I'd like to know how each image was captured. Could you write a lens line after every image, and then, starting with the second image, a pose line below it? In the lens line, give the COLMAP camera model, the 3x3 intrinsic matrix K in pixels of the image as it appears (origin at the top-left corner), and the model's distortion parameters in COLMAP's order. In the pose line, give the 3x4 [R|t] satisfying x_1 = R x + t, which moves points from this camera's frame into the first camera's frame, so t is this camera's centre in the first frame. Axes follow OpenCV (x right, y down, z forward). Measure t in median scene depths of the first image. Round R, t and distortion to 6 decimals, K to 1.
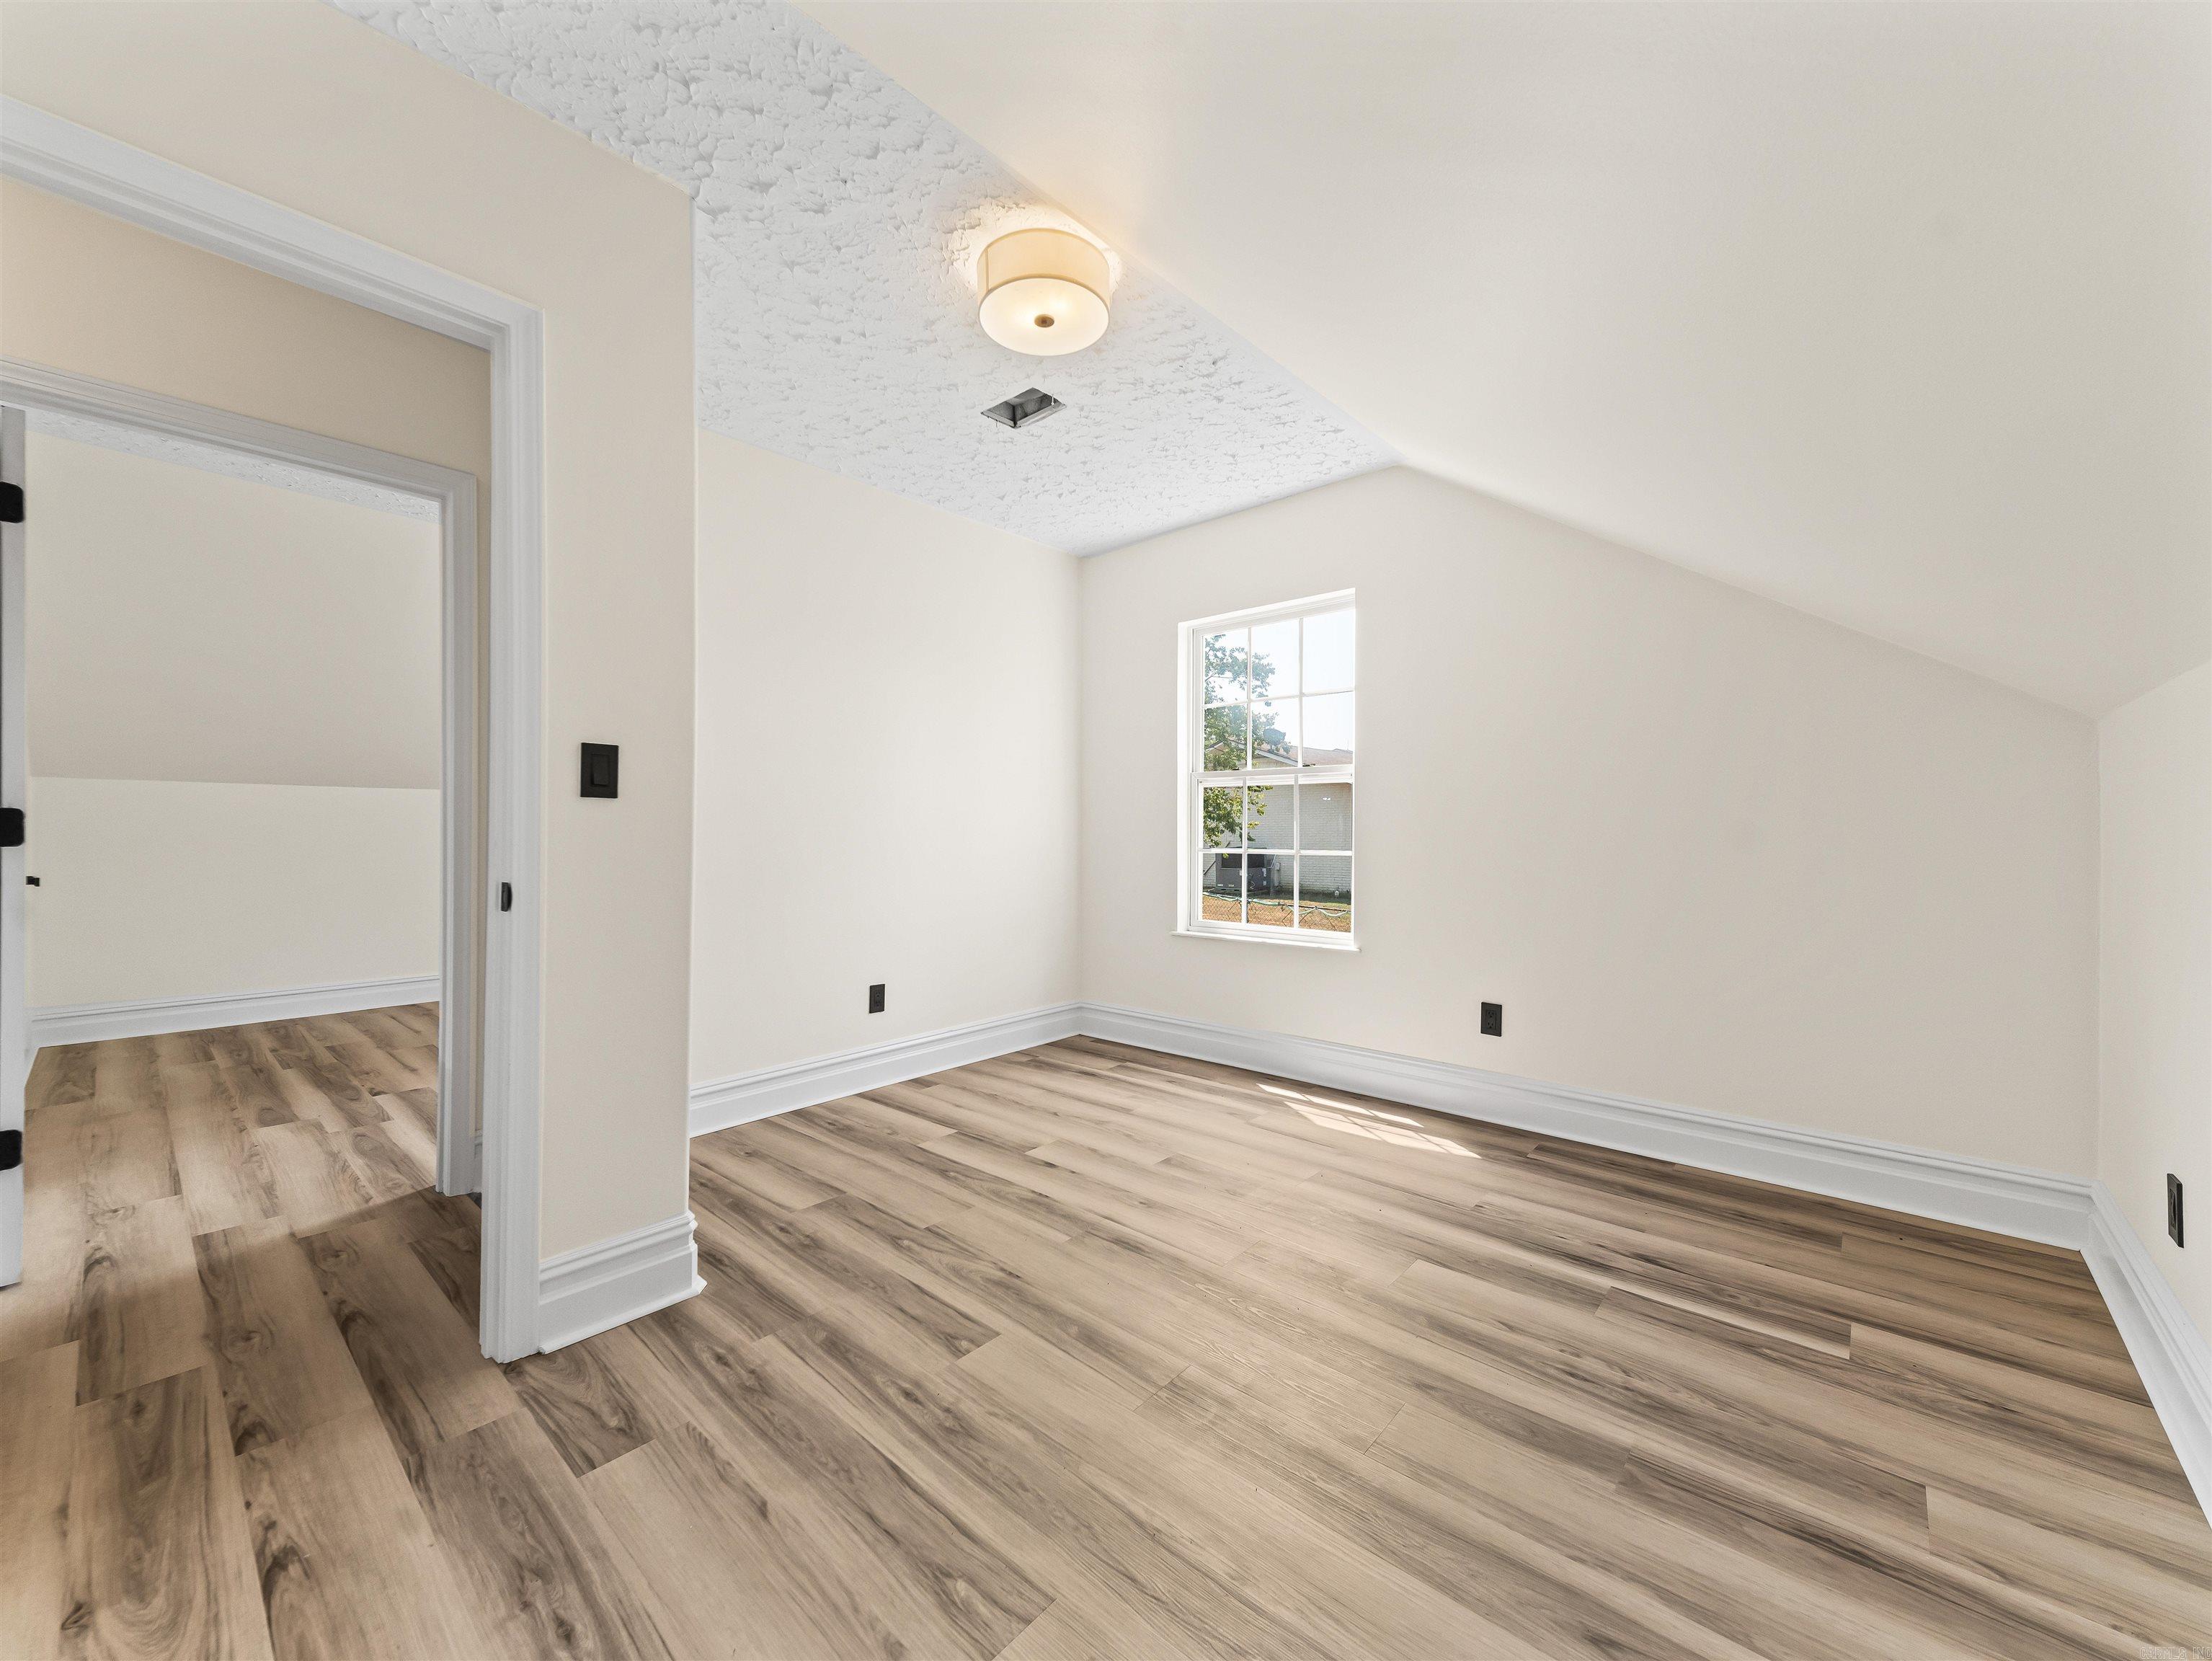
lens RADIAL K [[860.6, 0, 1108.9], [0, 860.6, 822.7], [0, 0, 1]] dist [0.017385, -0.006195]
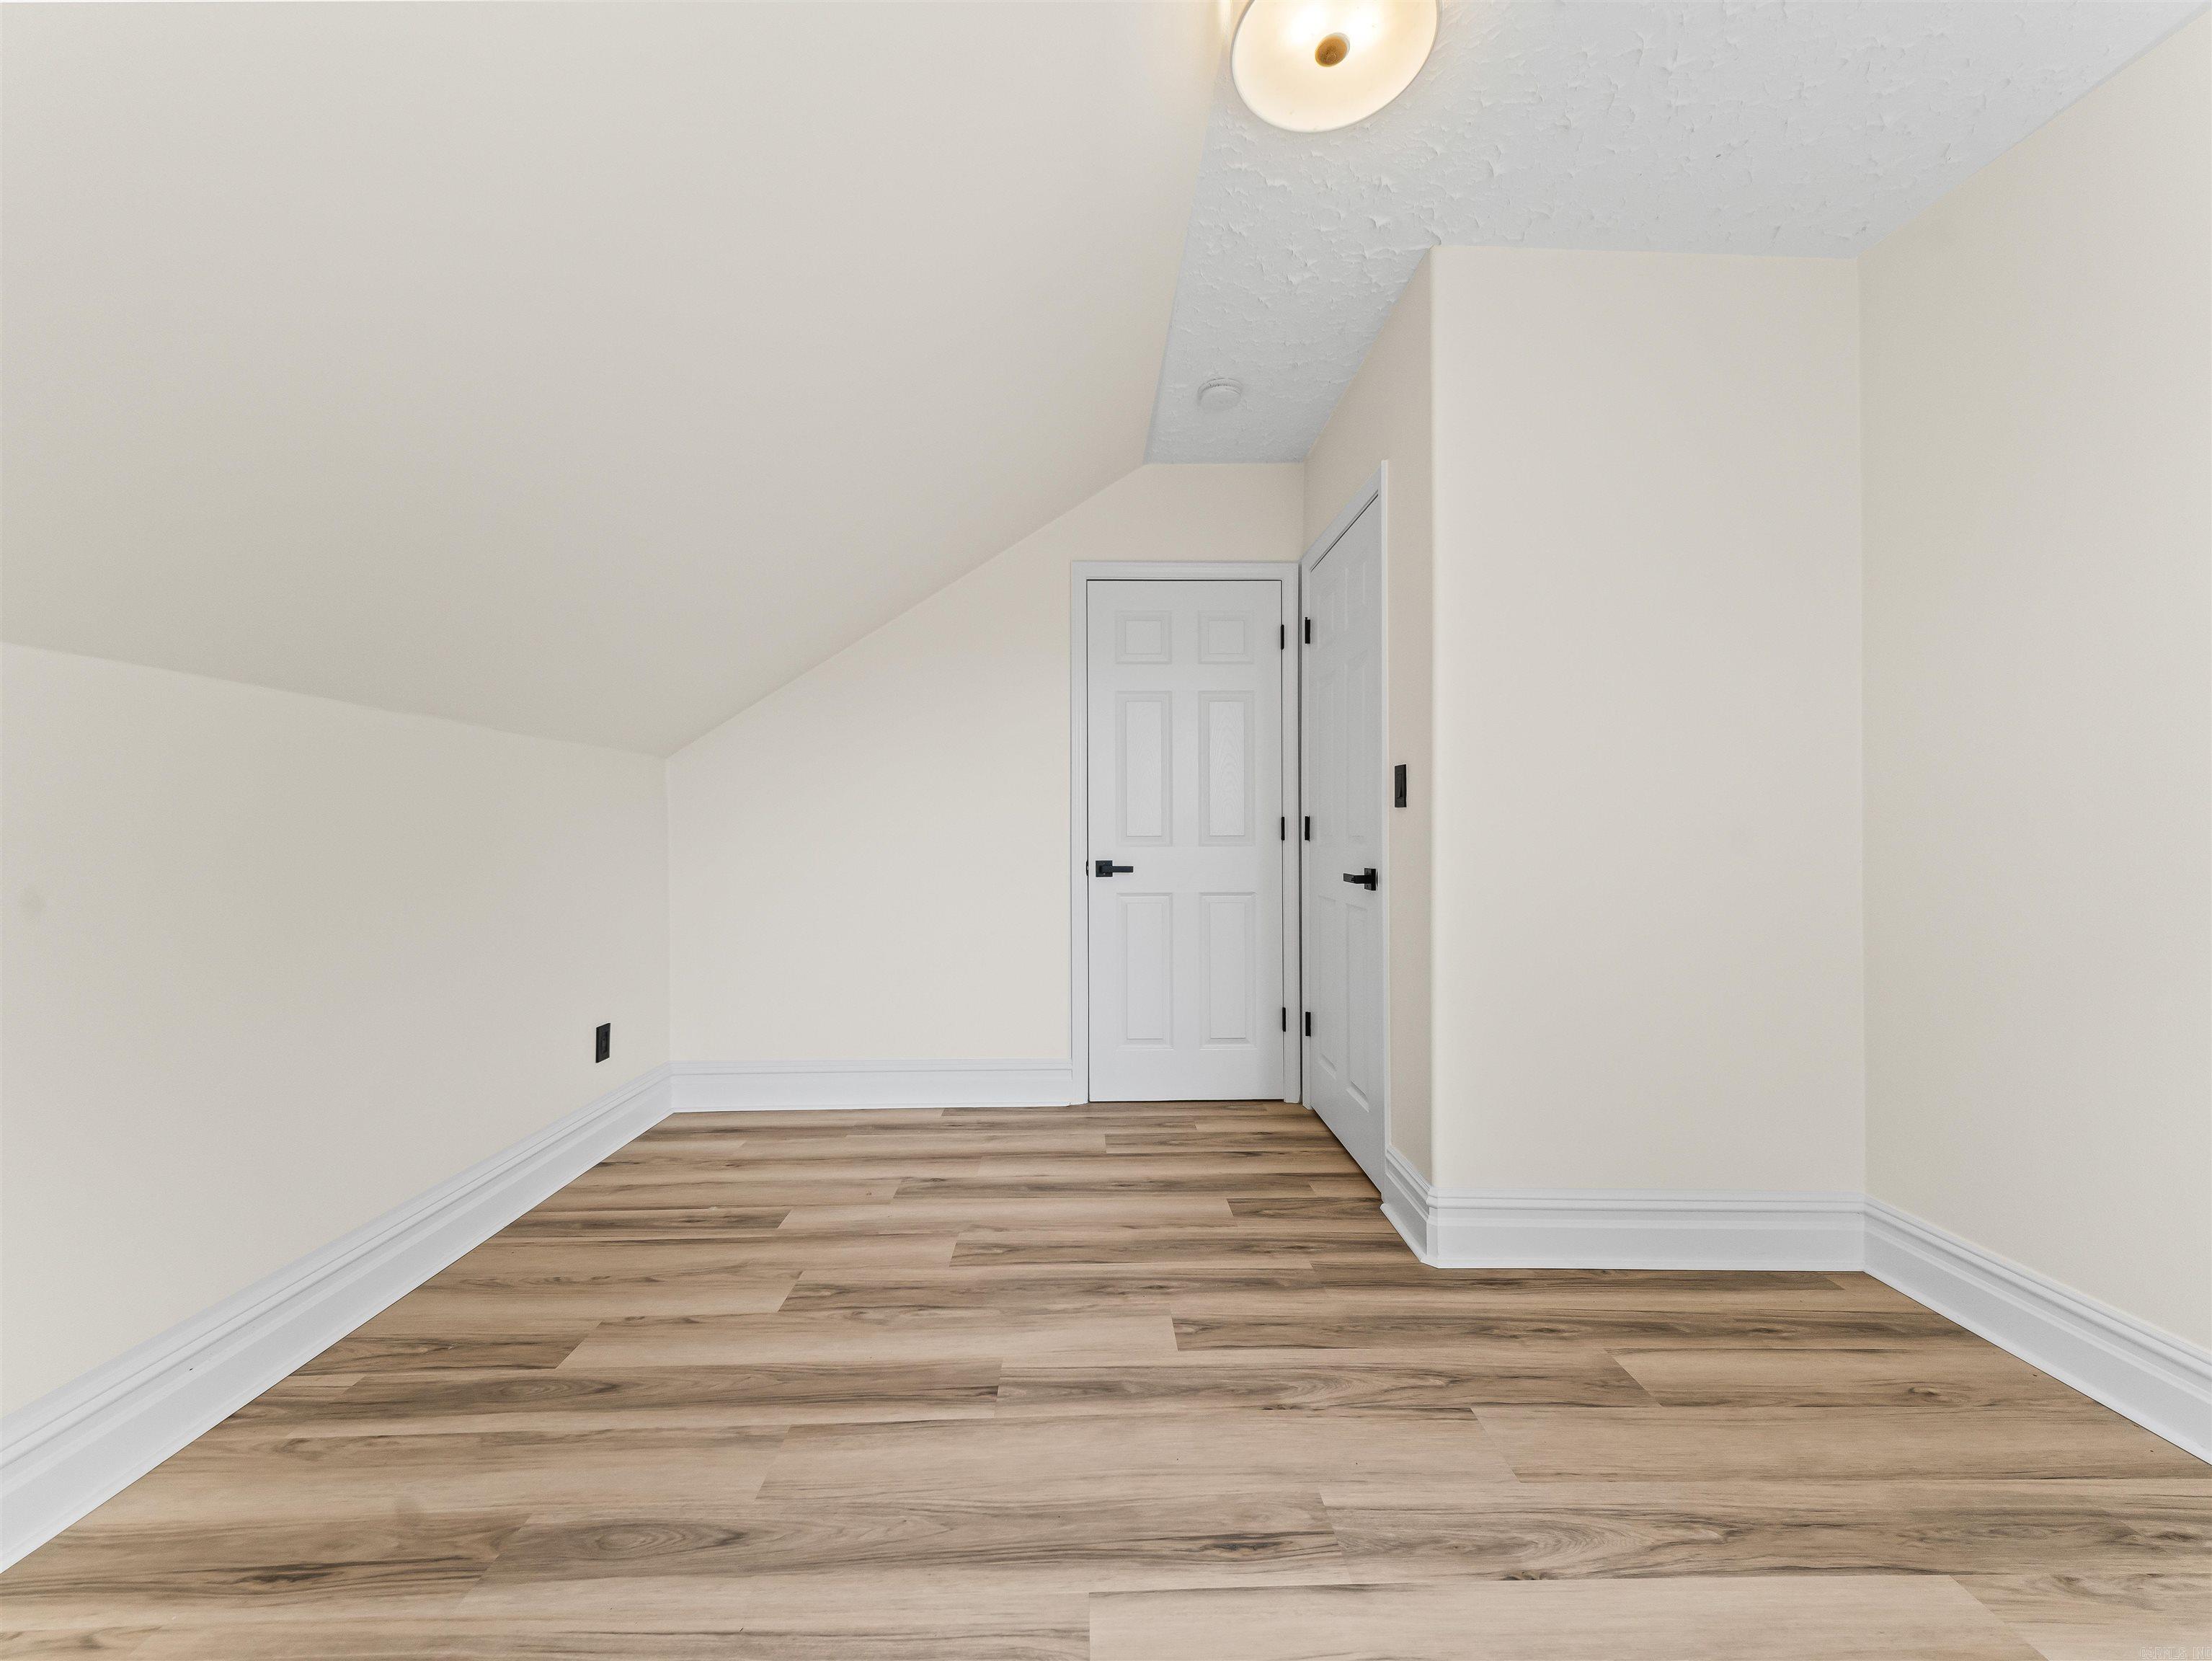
lens RADIAL K [[860.6, 0, 1109.4], [0, 860.6, 835.2], [0, 0, 1]] dist [0.017385, -0.006195]
pose [[-0.730380, 0.000044, -0.683041, 0.592739], [0.004136, 0.999982, -0.004359, 0.016256], [0.683029, -0.006008, -0.730367, 1.651880]]
